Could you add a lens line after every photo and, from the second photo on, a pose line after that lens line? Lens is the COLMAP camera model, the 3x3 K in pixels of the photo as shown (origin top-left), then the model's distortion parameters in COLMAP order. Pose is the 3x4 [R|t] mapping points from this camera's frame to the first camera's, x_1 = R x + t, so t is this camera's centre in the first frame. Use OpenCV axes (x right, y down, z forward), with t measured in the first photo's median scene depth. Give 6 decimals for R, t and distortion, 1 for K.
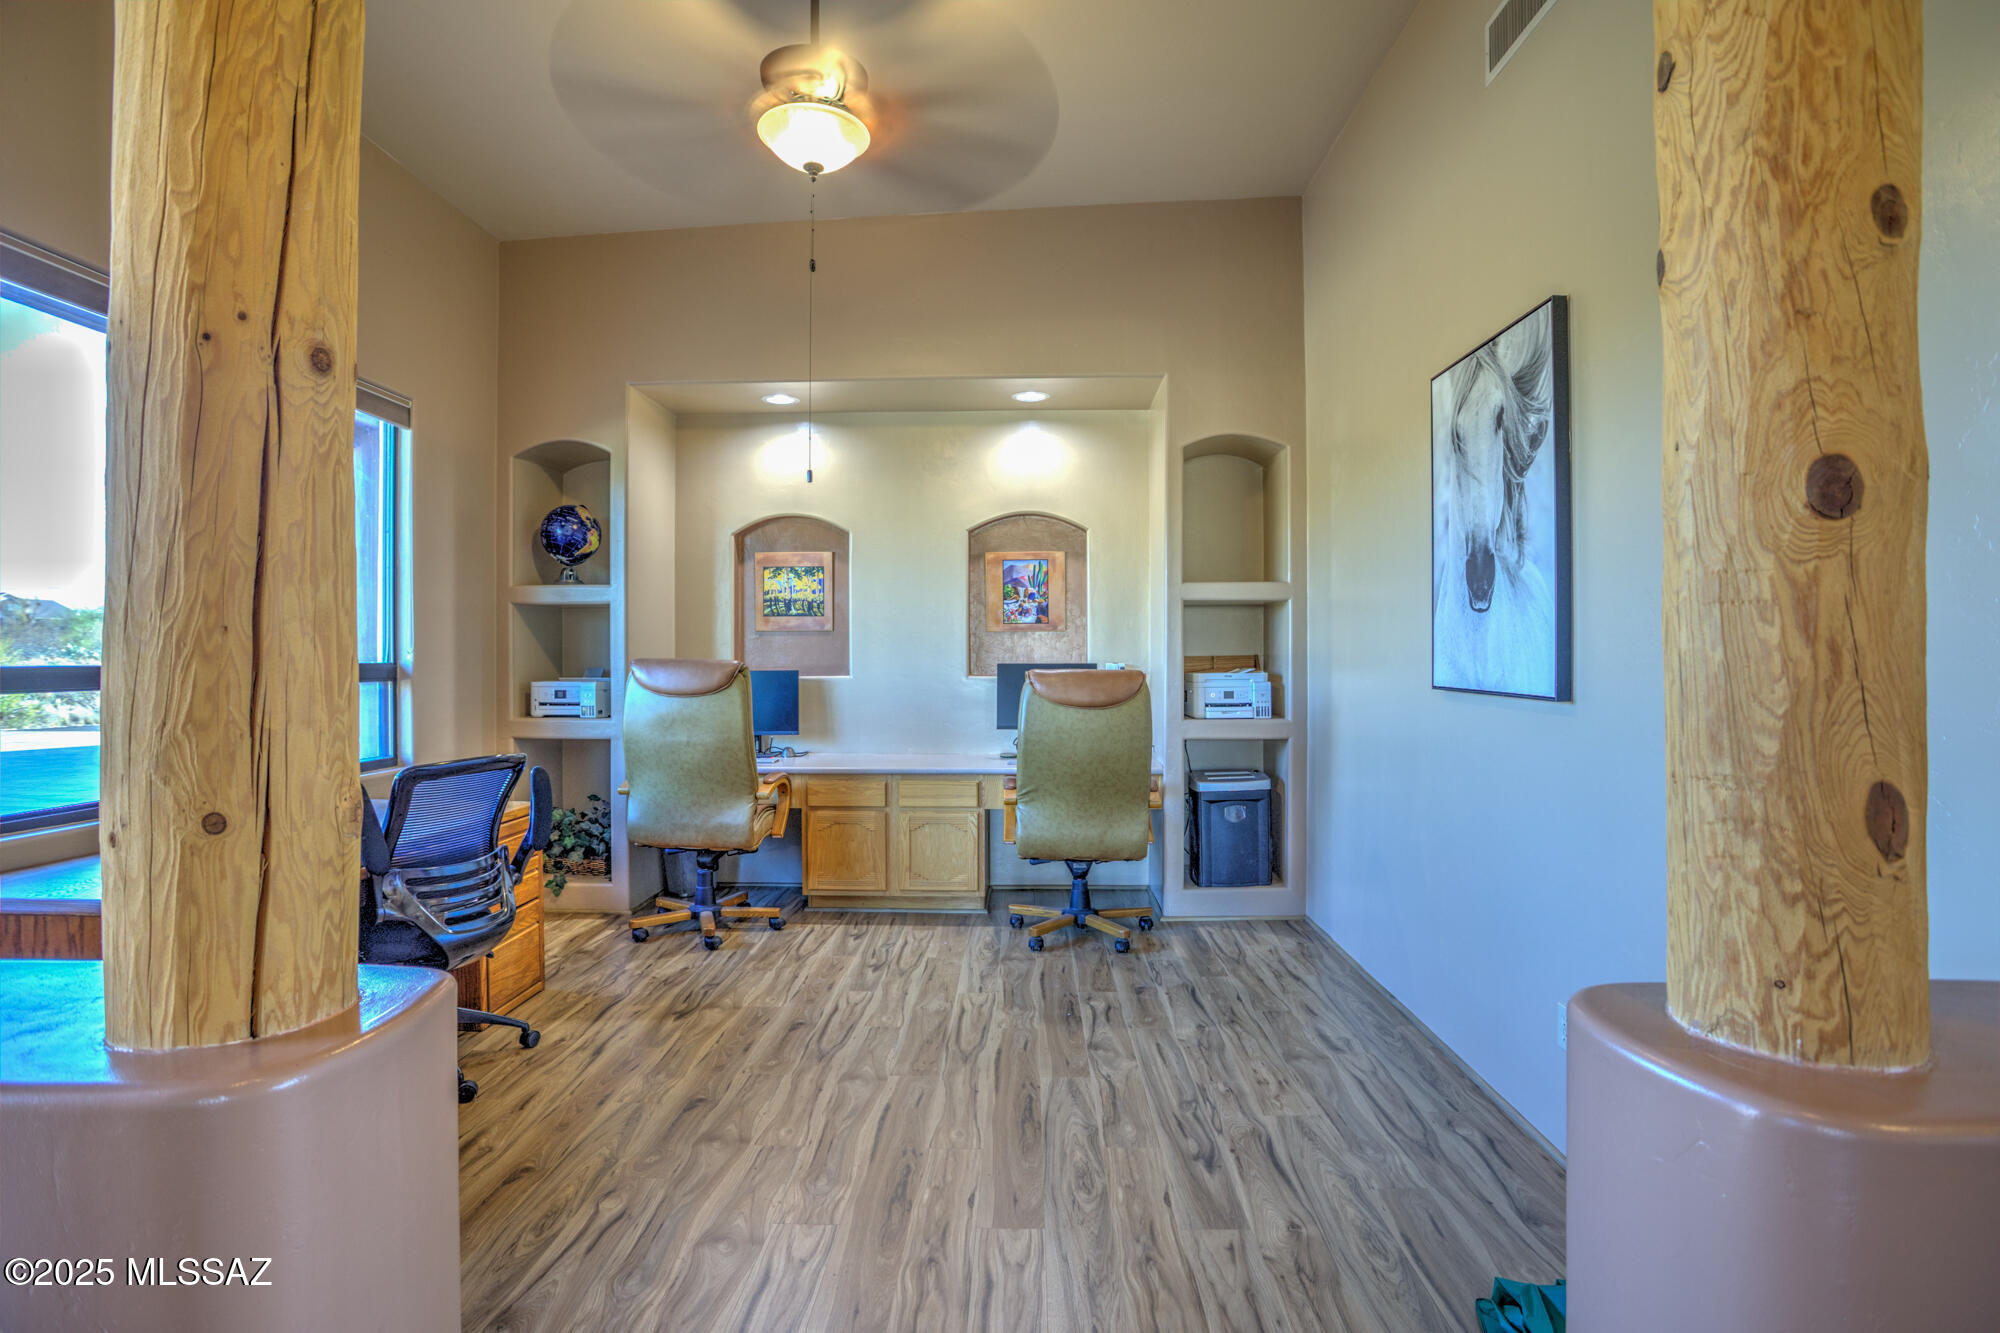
lens RADIAL K [[969.3, 0, 999.1], [0, 969.3, 660.8], [0, 0, 1]] dist [-0.073641, 0.033335]
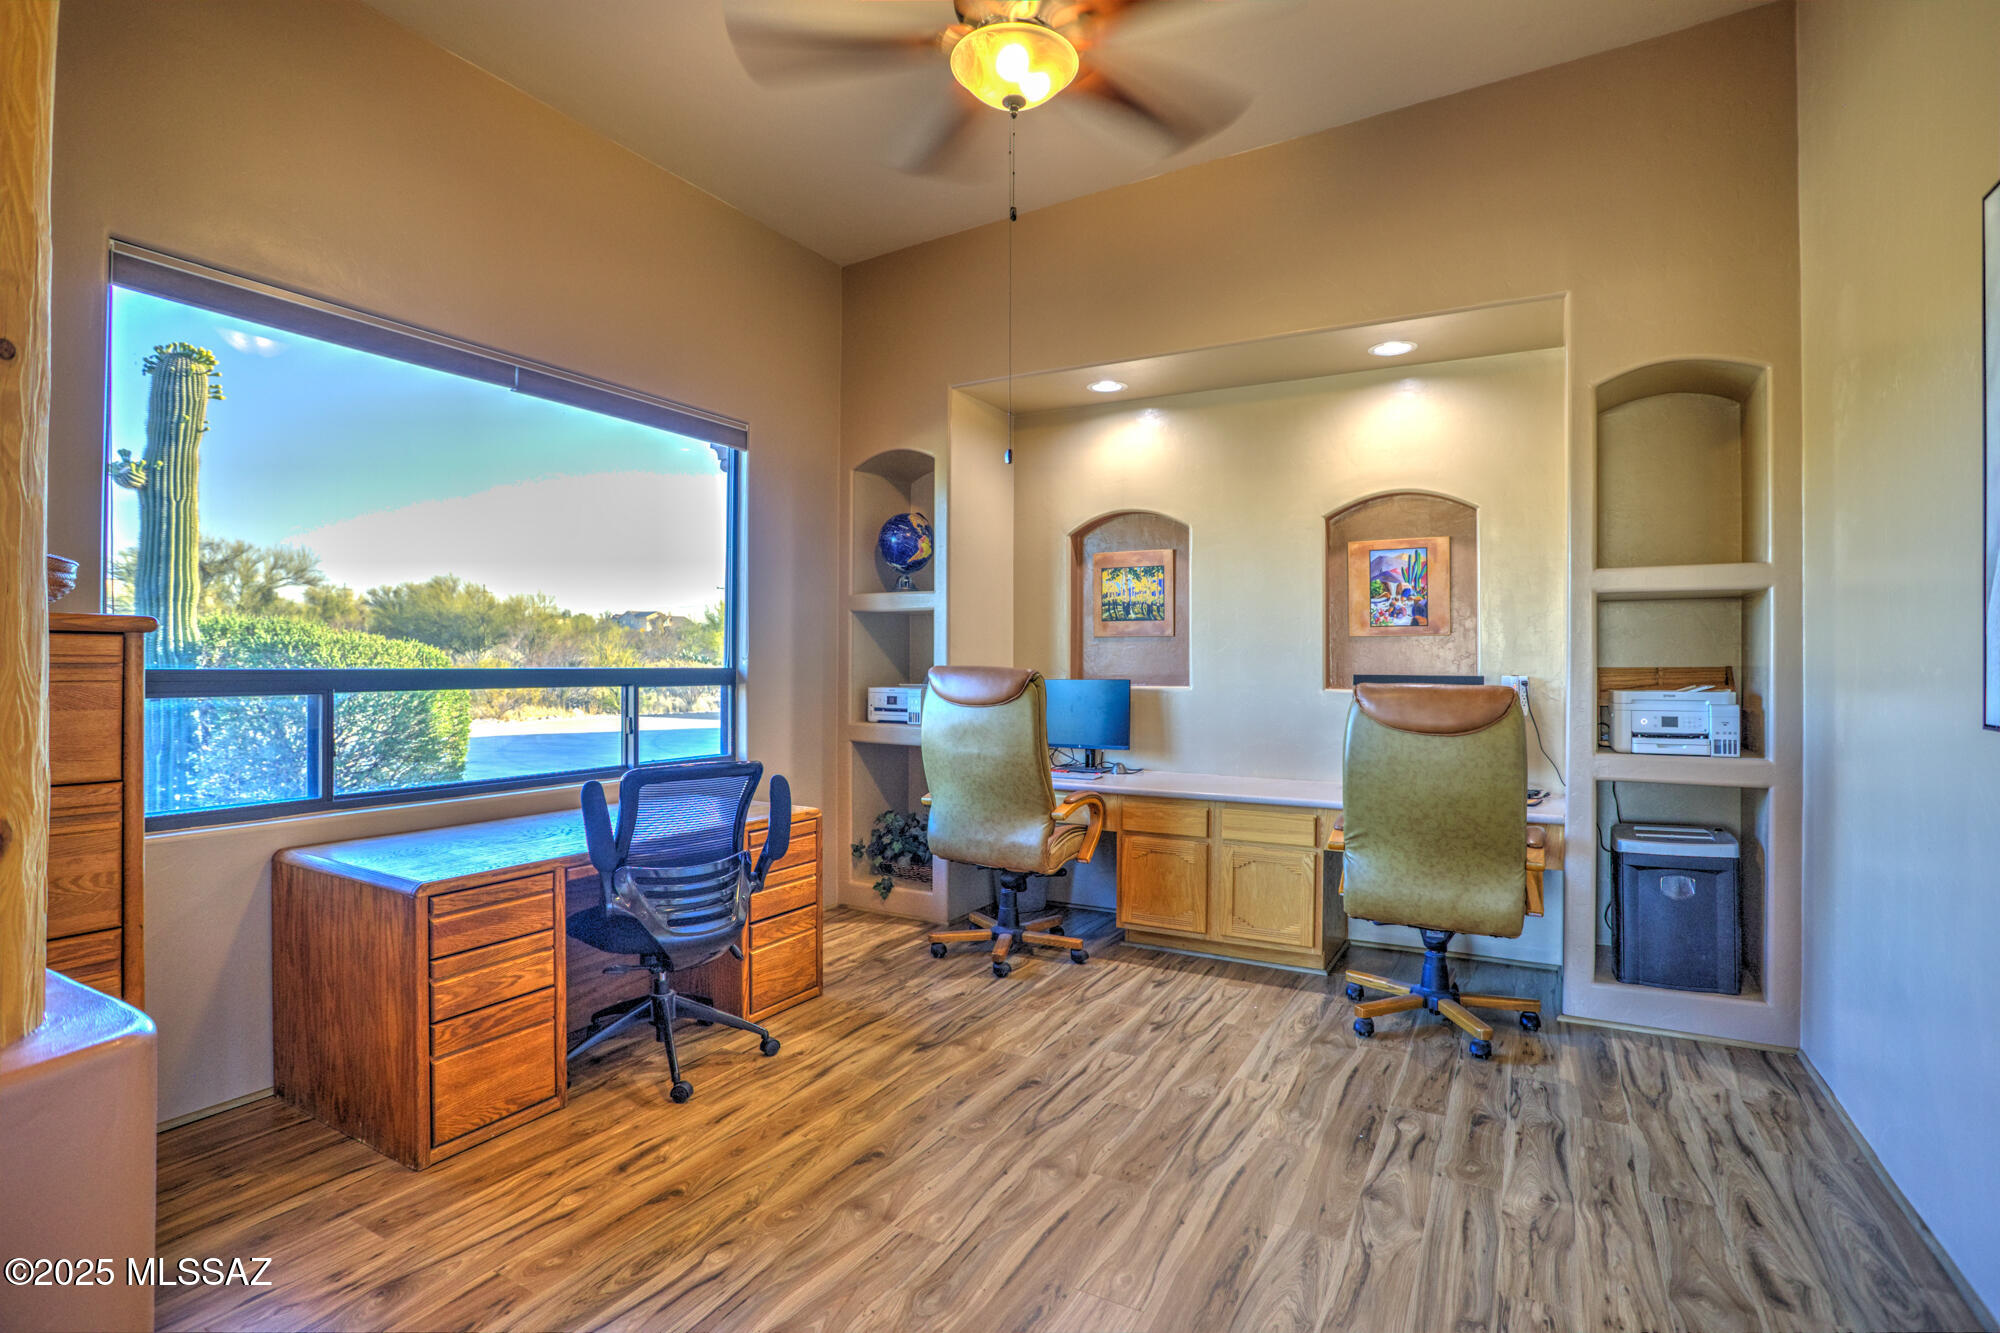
lens RADIAL K [[969.3, 0, 999.1], [0, 969.3, 660.8], [0, 0, 1]] dist [-0.073641, 0.033335]
pose [[0.885778, 0.005215, -0.464080, 0.126551], [-0.008697, 0.999948, -0.005363, -0.002286], [0.464027, 0.008787, 0.885777, 0.151723]]
